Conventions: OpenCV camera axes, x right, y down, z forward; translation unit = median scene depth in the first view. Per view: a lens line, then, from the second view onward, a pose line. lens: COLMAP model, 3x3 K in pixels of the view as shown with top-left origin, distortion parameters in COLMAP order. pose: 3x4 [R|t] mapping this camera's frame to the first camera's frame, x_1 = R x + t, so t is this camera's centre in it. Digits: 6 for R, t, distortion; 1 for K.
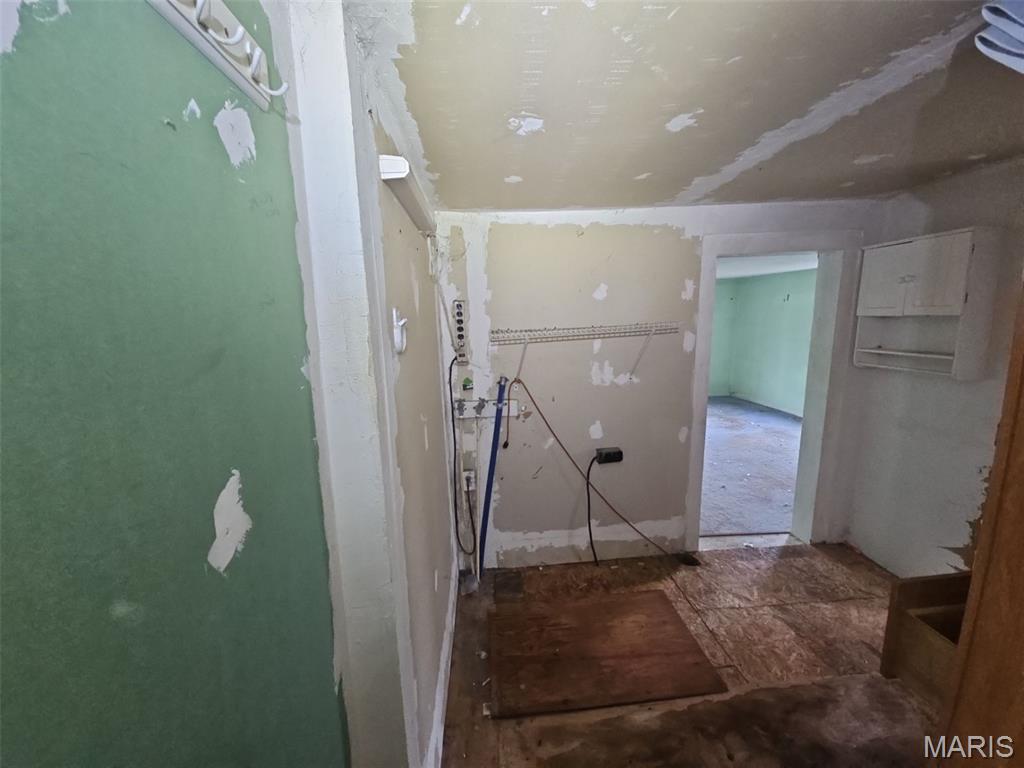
lens RADIAL K [[413.5, 0, 512.9], [0, 413.5, 387.1], [0, 0, 1]] dist [0.004462, -0.000661]
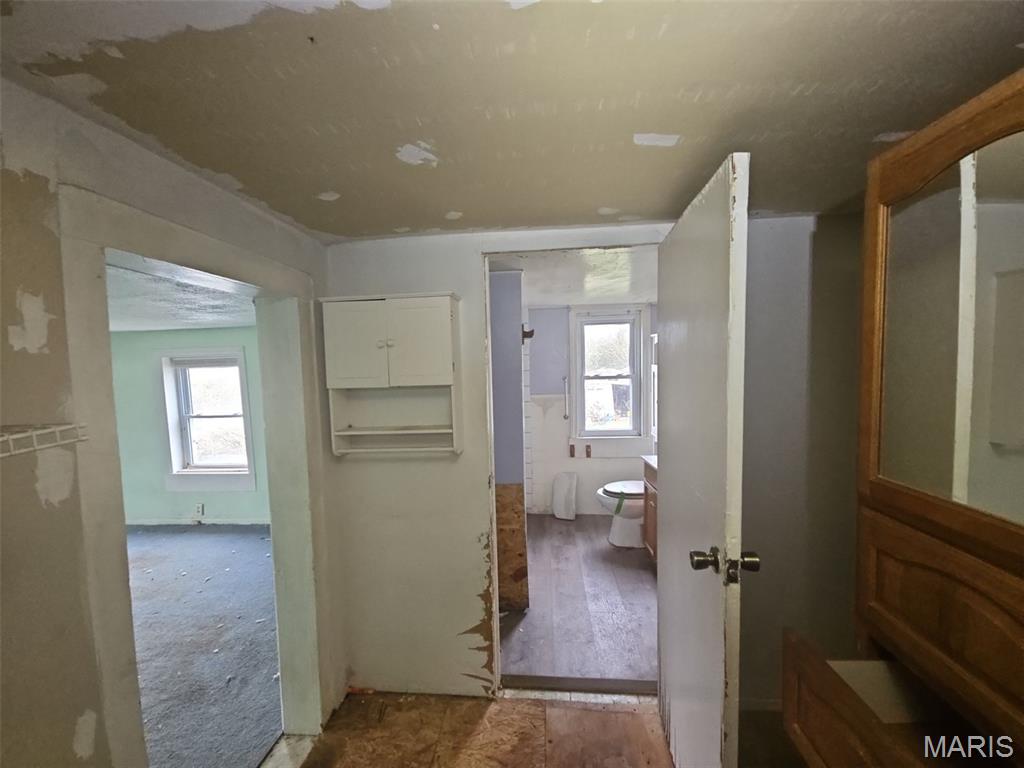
lens RADIAL K [[413.5, 0, 509.1], [0, 413.5, 392.0], [0, 0, 1]] dist [0.004462, -0.000661]
pose [[0.140705, -0.033454, 0.989486, 0.141273], [0.194785, 0.980831, 0.005463, -0.105752], [-0.970701, 0.191969, 0.144525, 0.574912]]
